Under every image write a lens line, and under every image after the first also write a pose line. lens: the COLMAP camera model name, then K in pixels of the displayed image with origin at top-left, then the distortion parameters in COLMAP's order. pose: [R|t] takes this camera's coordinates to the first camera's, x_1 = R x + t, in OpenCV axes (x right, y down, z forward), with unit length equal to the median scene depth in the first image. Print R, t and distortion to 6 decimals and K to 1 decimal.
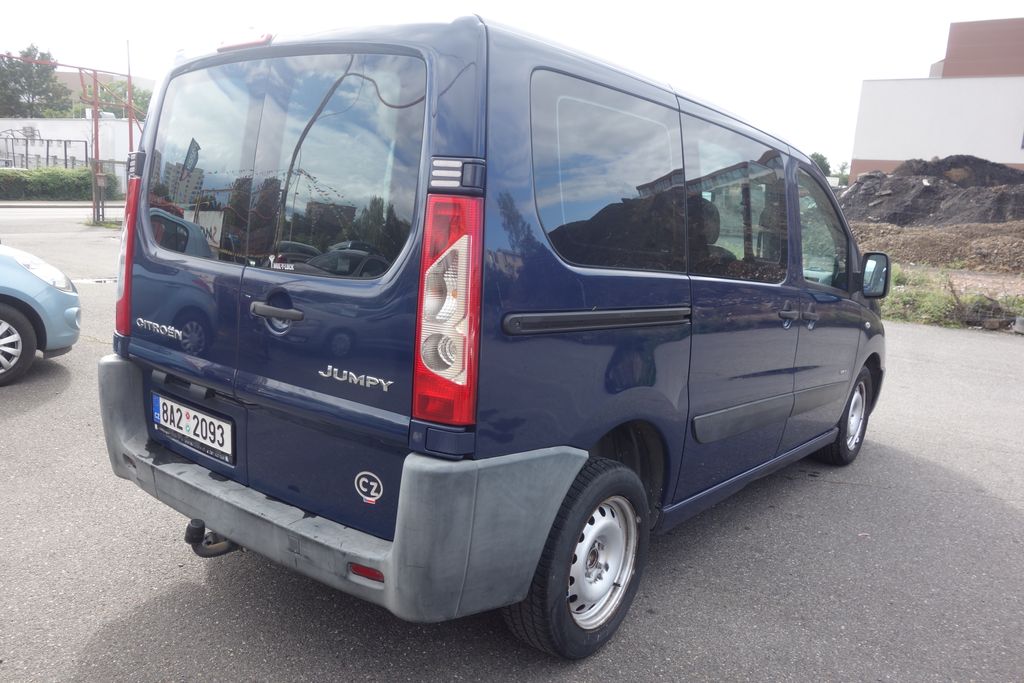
lens RADIAL K [[825.0, 0, 510.5], [0, 825.0, 343.5], [0, 0, 1]] dist [0.000883, 0.003901]
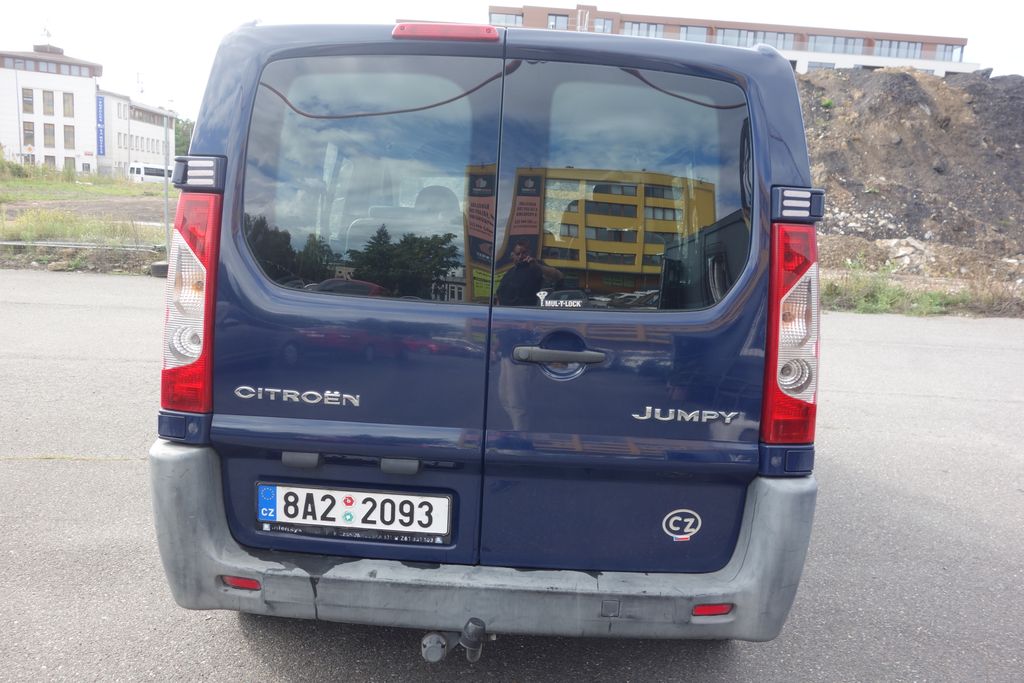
lens RADIAL K [[825.0, 0, 509.1], [0, 825.0, 340.6], [0, 0, 1]] dist [0.000883, 0.003901]
pose [[0.793882, -0.112178, 0.597635, -0.764257], [0.096563, 0.993622, 0.058233, -0.099823], [-0.600355, 0.011479, 0.799651, 0.300496]]
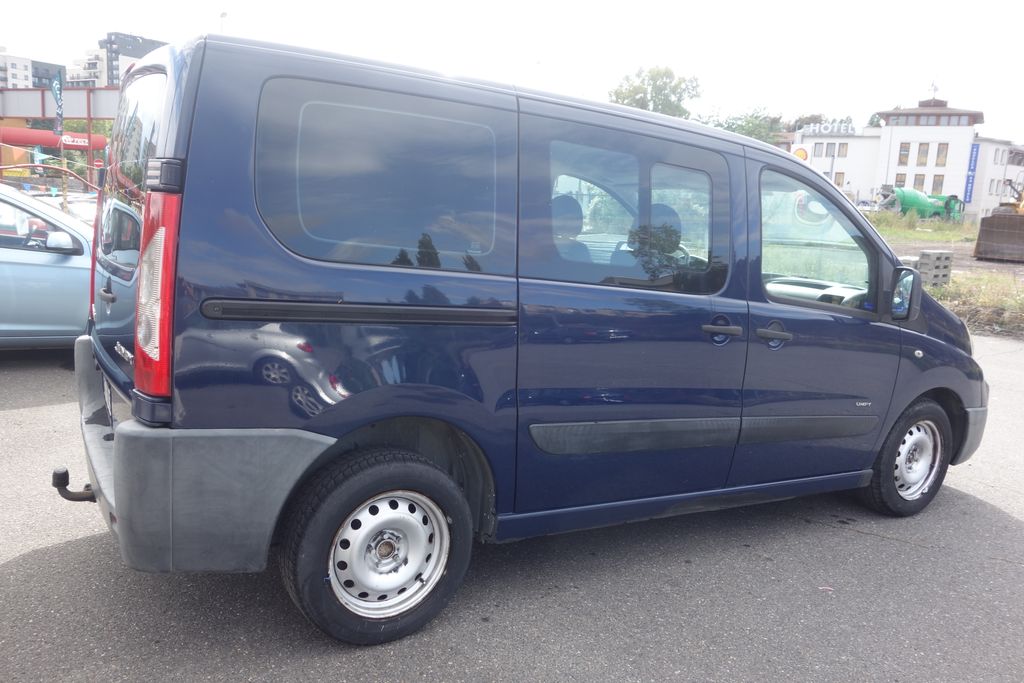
lens RADIAL K [[825.0, 0, 511.2], [0, 825.0, 343.3], [0, 0, 1]] dist [0.000883, 0.003901]
pose [[0.936263, 0.048279, -0.347968, 0.603579], [-0.058838, 0.998070, -0.019836, 0.016621], [0.346339, 0.039046, 0.937297, 0.087277]]
